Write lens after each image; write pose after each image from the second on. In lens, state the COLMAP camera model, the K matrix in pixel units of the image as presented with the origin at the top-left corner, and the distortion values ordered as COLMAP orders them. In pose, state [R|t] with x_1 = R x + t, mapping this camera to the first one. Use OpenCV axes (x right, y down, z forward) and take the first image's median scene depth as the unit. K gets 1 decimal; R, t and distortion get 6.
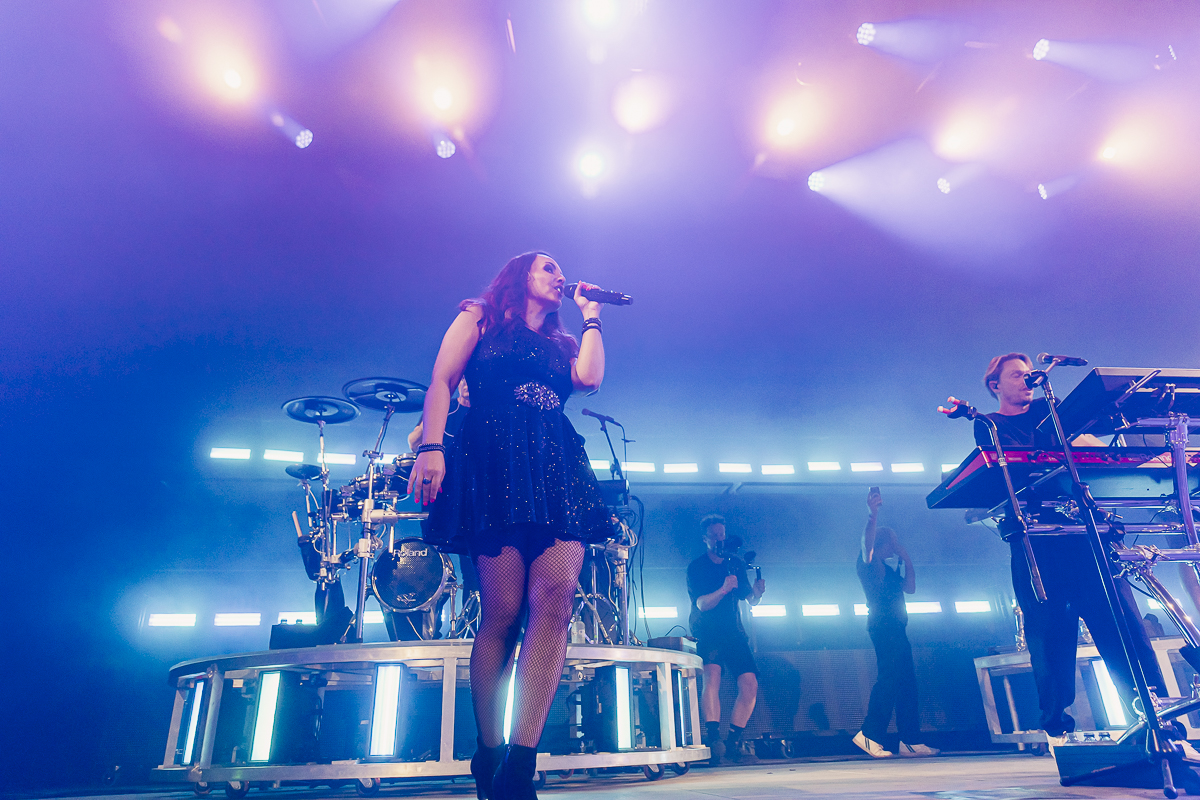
lens RADIAL K [[771.6, 0, 600.0], [0, 771.6, 400.0], [0, 0, 1]] dist [-0.014180, -0.003030]
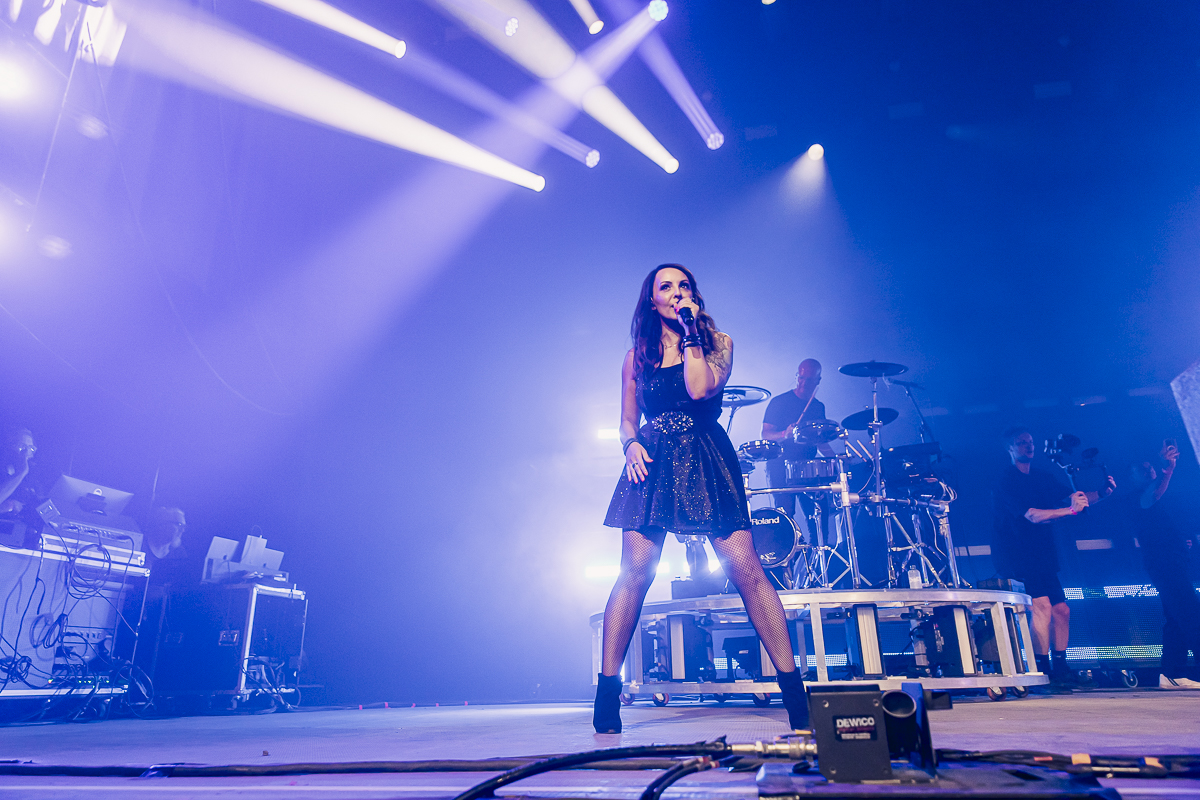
lens RADIAL K [[771.6, 0, 600.0], [0, 771.6, 400.0], [0, 0, 1]] dist [-0.014180, -0.003030]
pose [[0.935668, -0.105101, -0.336867, -0.053095], [0.130962, 0.989865, 0.054921, -0.099309], [0.327681, -0.095504, 0.939949, -0.246298]]
